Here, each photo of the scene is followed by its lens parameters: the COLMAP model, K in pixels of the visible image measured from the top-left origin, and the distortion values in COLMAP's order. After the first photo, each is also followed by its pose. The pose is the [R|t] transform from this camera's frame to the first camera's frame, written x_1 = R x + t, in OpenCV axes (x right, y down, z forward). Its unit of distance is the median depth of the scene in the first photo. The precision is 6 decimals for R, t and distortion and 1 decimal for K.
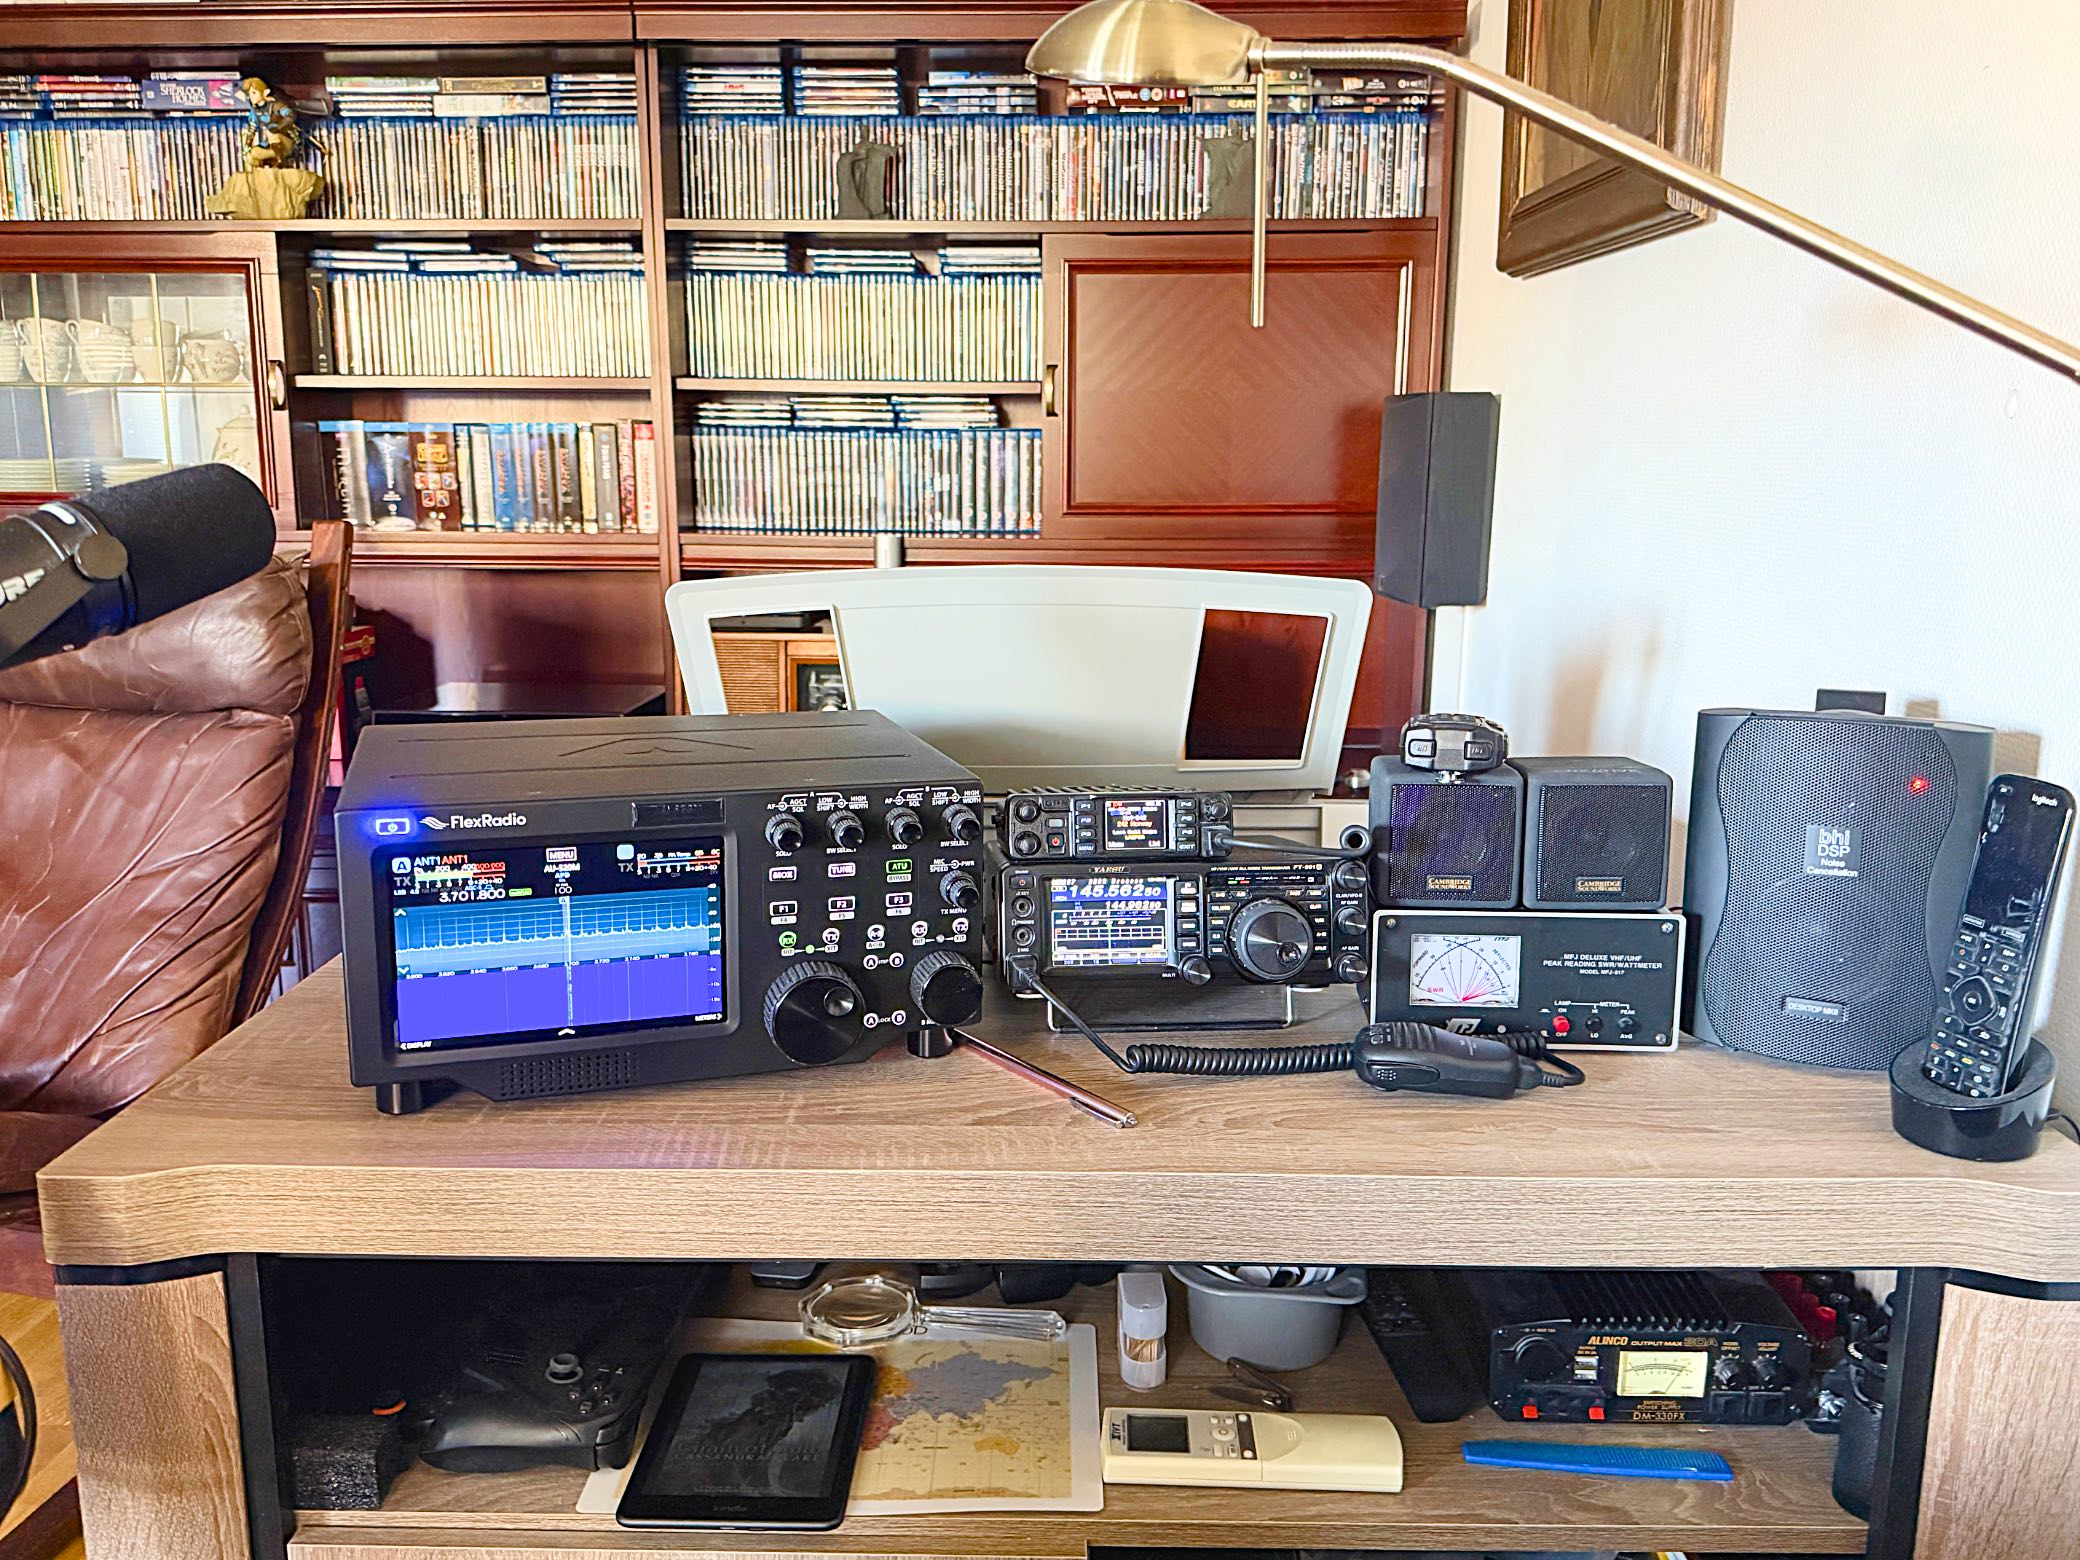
lens RADIAL K [[1710.4, 0, 1041.5], [0, 1710.4, 783.3], [0, 0, 1]] dist [0.060548, -0.116325]
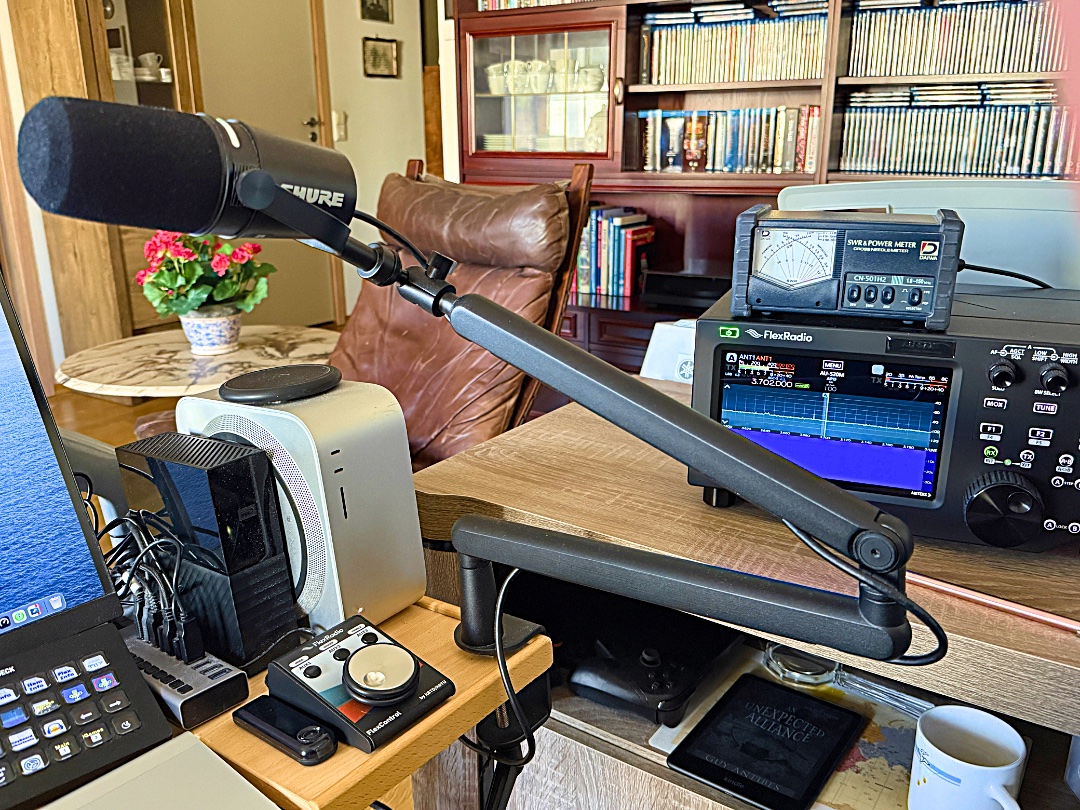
lens RADIAL K [[888.1, 0, 529.5], [0, 888.1, 405.6], [0, 0, 1]] dist [0.060548, -0.116325]
pose [[0.854286, 0.140178, -0.500545, 0.007108], [-0.097320, 0.989056, 0.110890, 0.008685], [0.510612, -0.046018, 0.858579, 0.099713]]
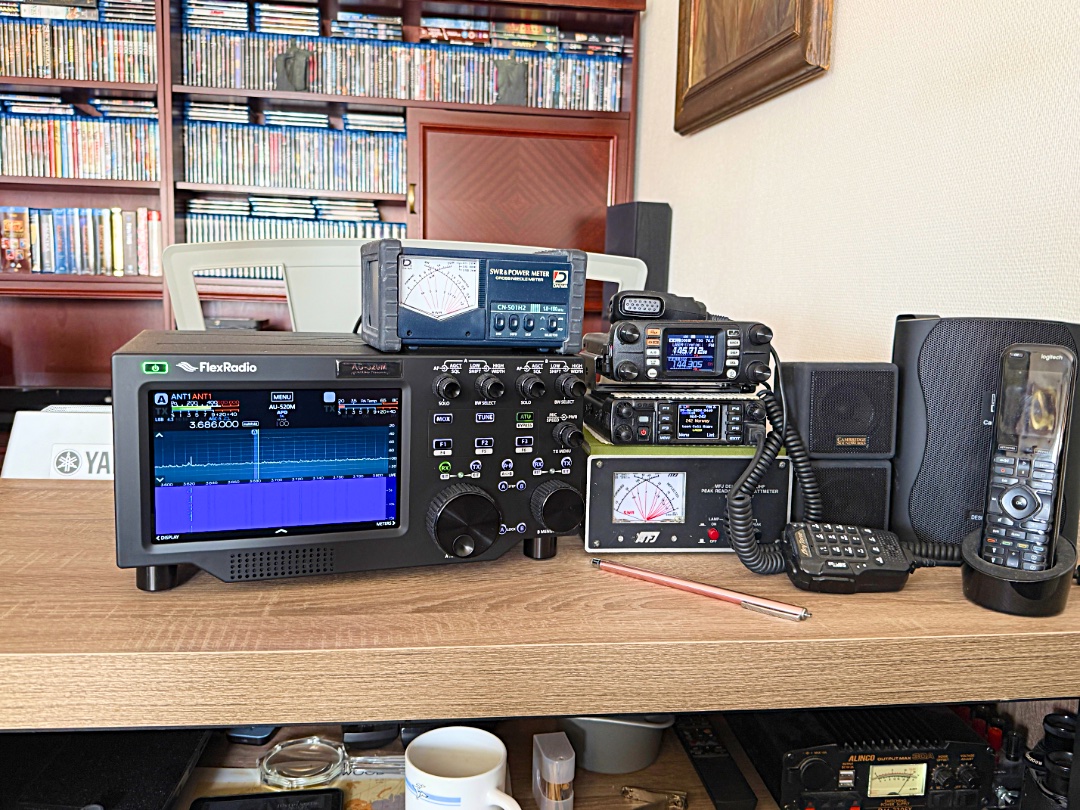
lens RADIAL K [[888.1, 0, 555.4], [0, 888.1, 393.0], [0, 0, 1]] dist [0.060548, -0.116325]
pose [[0.982688, 0.000111, 0.185267, -0.017288], [0.013961, 0.997112, -0.074649, 0.030574], [-0.184741, 0.075943, 0.979849, 0.120645]]
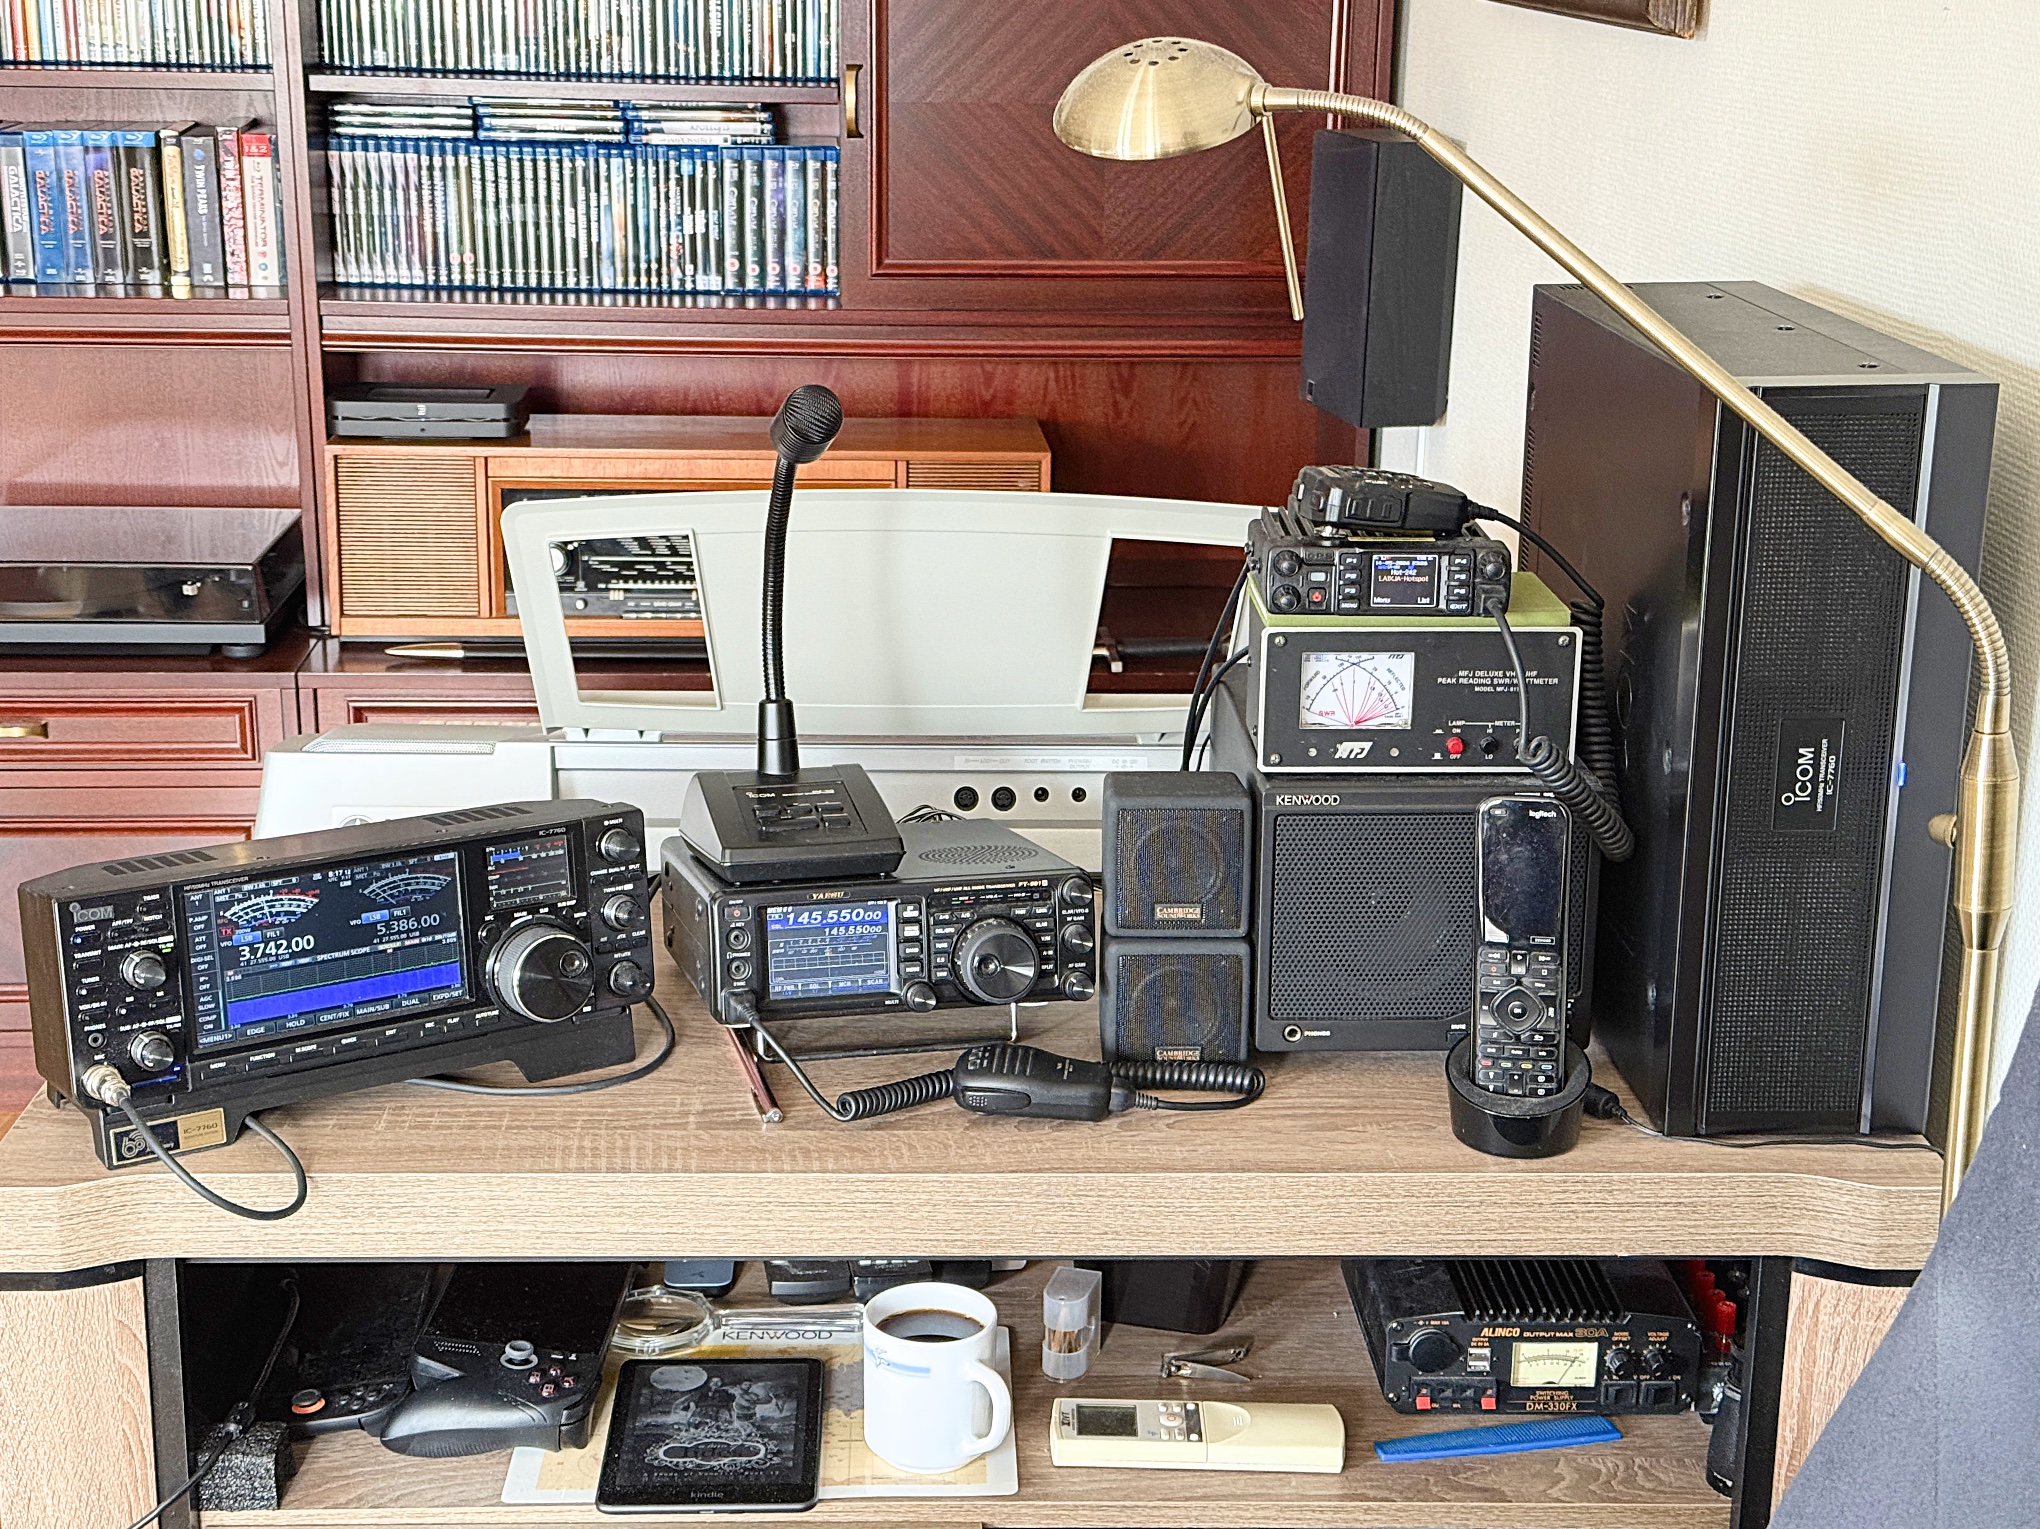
lens RADIAL K [[2887.9, 0, 1082.9], [0, 2887.9, 781.3], [0, 0, 1]] dist [0.089270, 0.000000]
pose [[0.994386, -0.017143, 0.104412, -0.028568], [0.007900, 0.996062, 0.088307, -0.052018], [-0.105515, -0.086986, 0.990606, -0.221843]]
